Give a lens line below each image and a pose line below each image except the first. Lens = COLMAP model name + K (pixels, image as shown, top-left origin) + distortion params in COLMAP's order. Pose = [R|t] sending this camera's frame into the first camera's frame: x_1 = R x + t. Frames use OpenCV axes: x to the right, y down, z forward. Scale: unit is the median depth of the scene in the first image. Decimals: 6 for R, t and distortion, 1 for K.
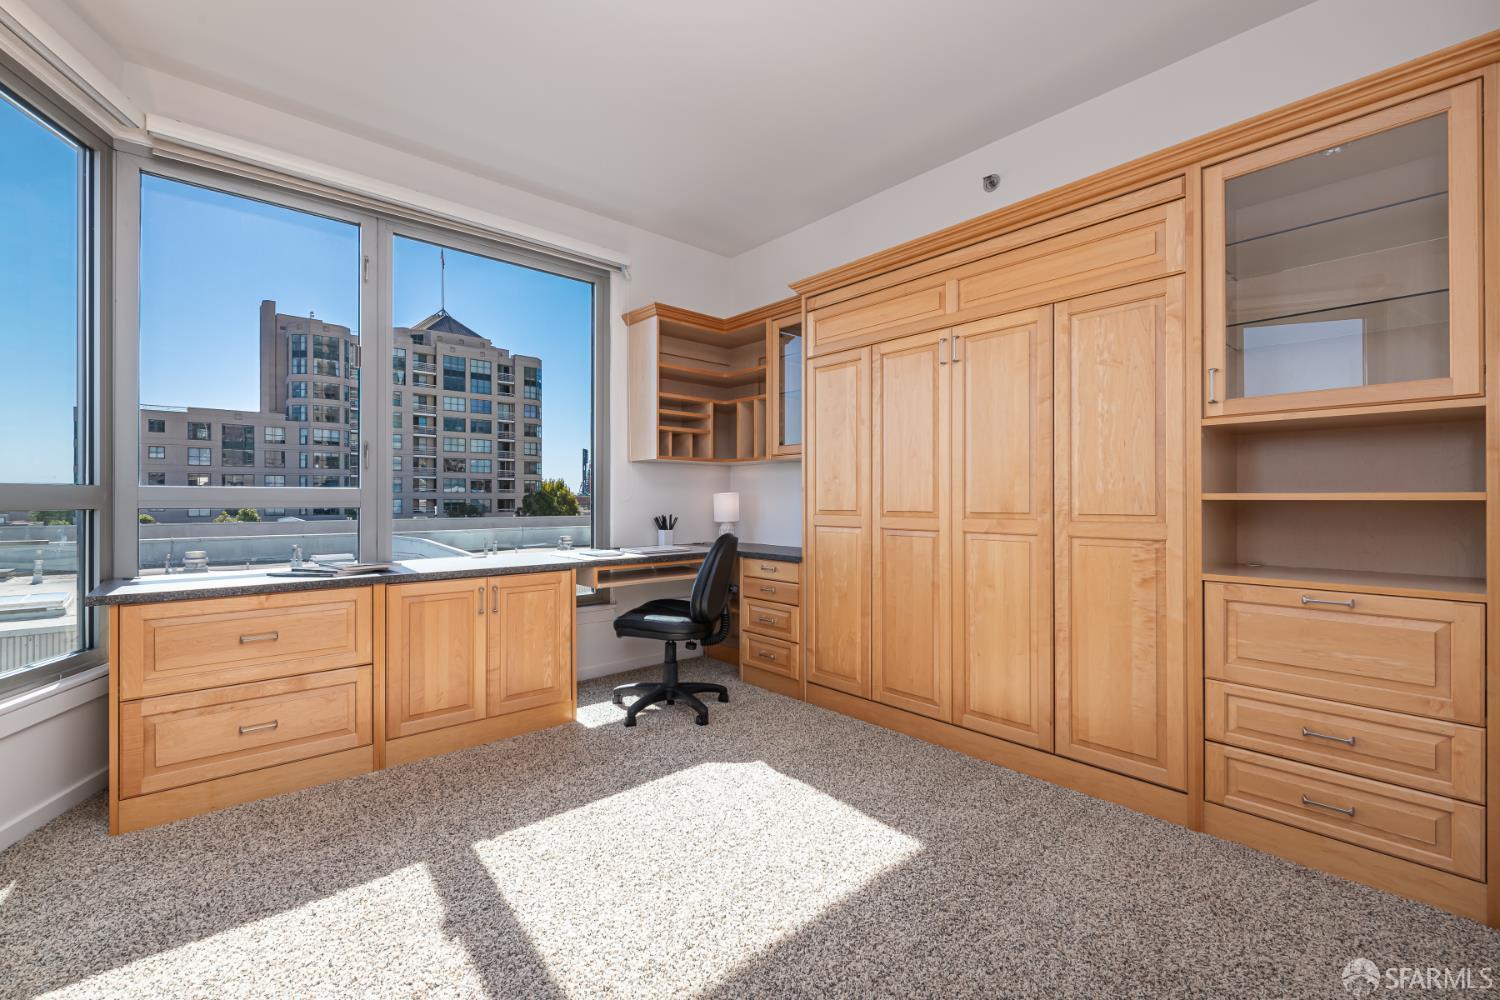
lens RADIAL K [[623.6, 0, 750.0], [0, 623.6, 500.0], [0, 0, 1]] dist [0.001333, -0.000071]
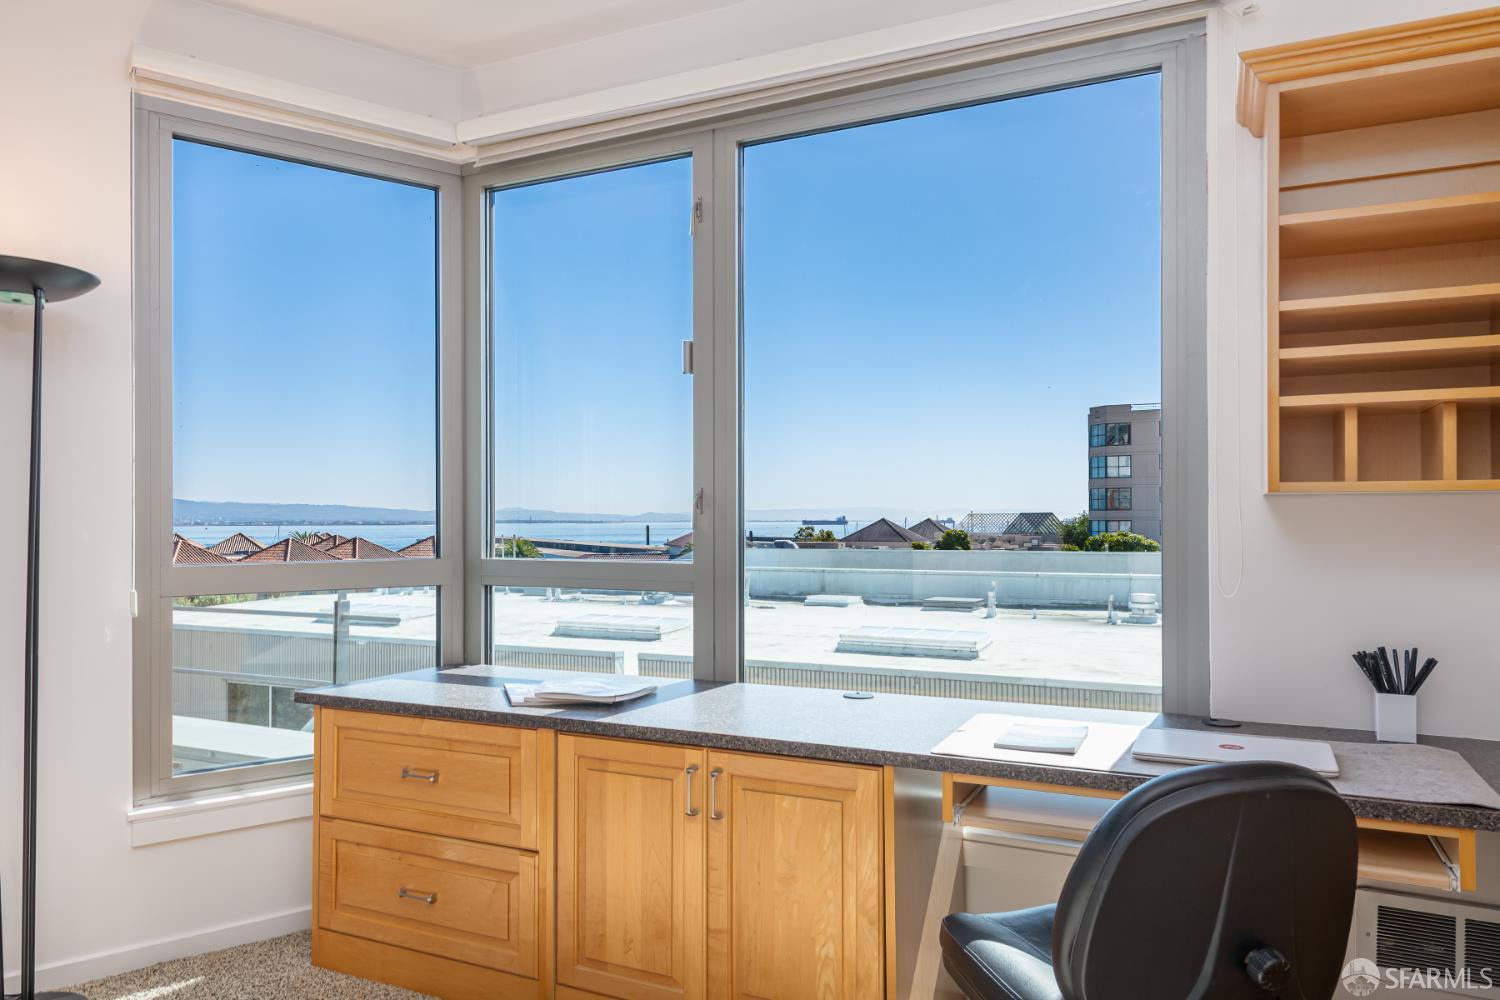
lens RADIAL K [[981.9, 0, 753.0], [0, 981.9, 508.5], [0, 0, 1]] dist [0.003243, -0.001635]
pose [[0.376481, -0.005451, -0.926408, 0.253509], [-0.005163, 0.999955, -0.007982, -0.050467], [0.926410, 0.007788, 0.376436, 0.517202]]
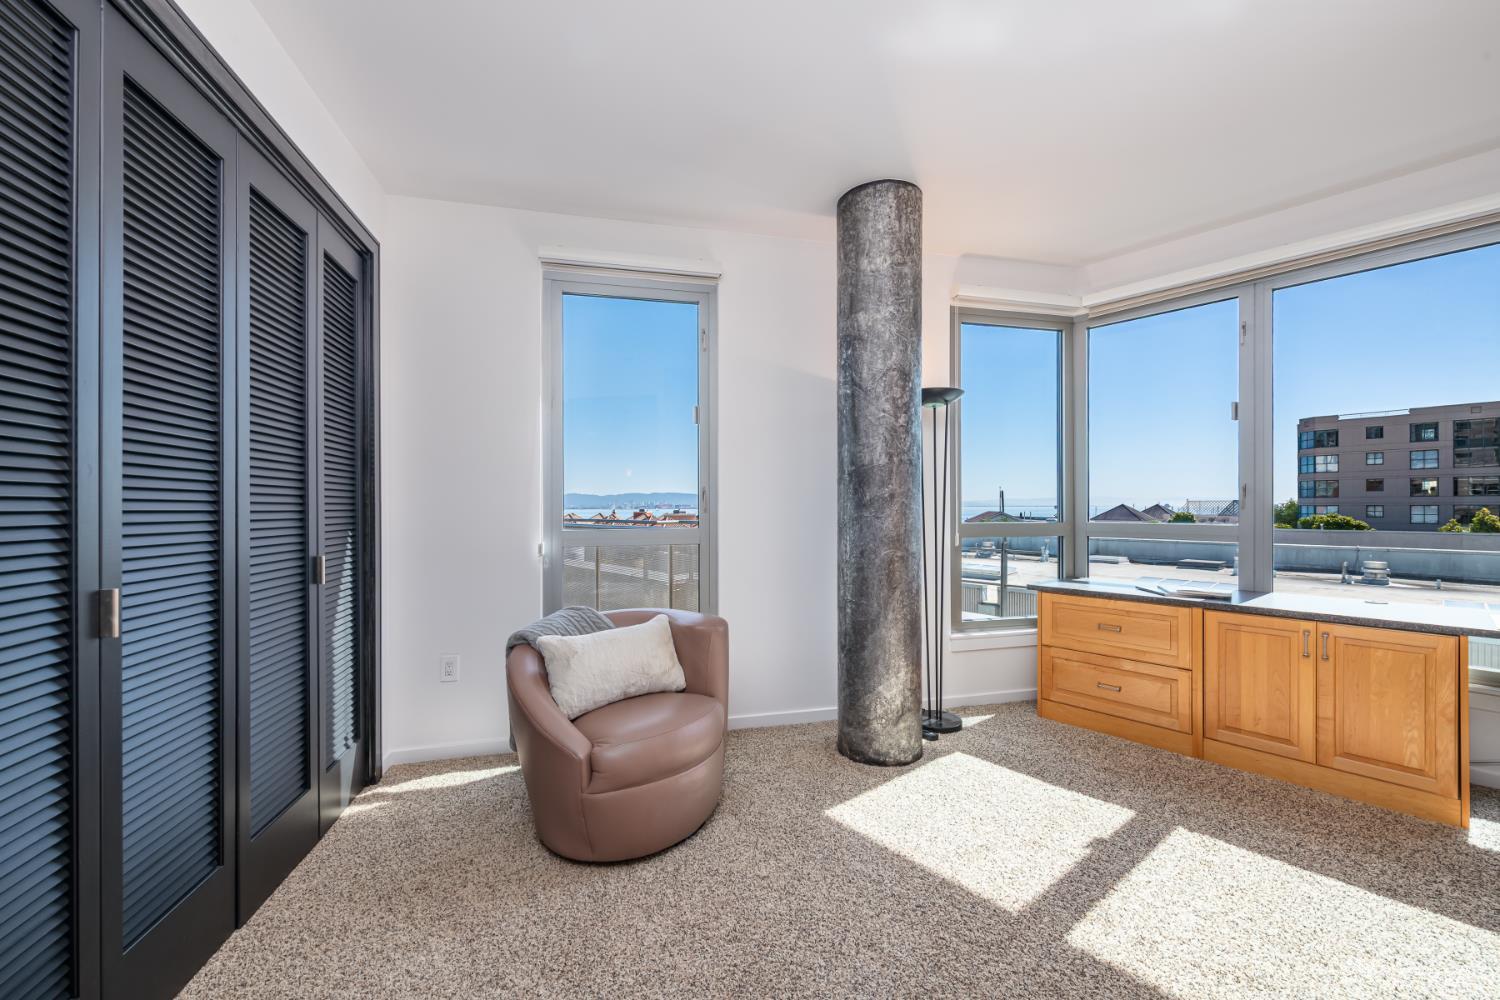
lens RADIAL K [[607.9, 0, 750.0], [0, 607.9, 500.0], [0, 0, 1]] dist [-0.014572, 0.000075]
pose [[-0.011067, -0.004052, -0.999931, 0.380750], [-0.003141, 0.999987, -0.004018, -0.043542], [0.999934, 0.003096, -0.011080, 0.083611]]
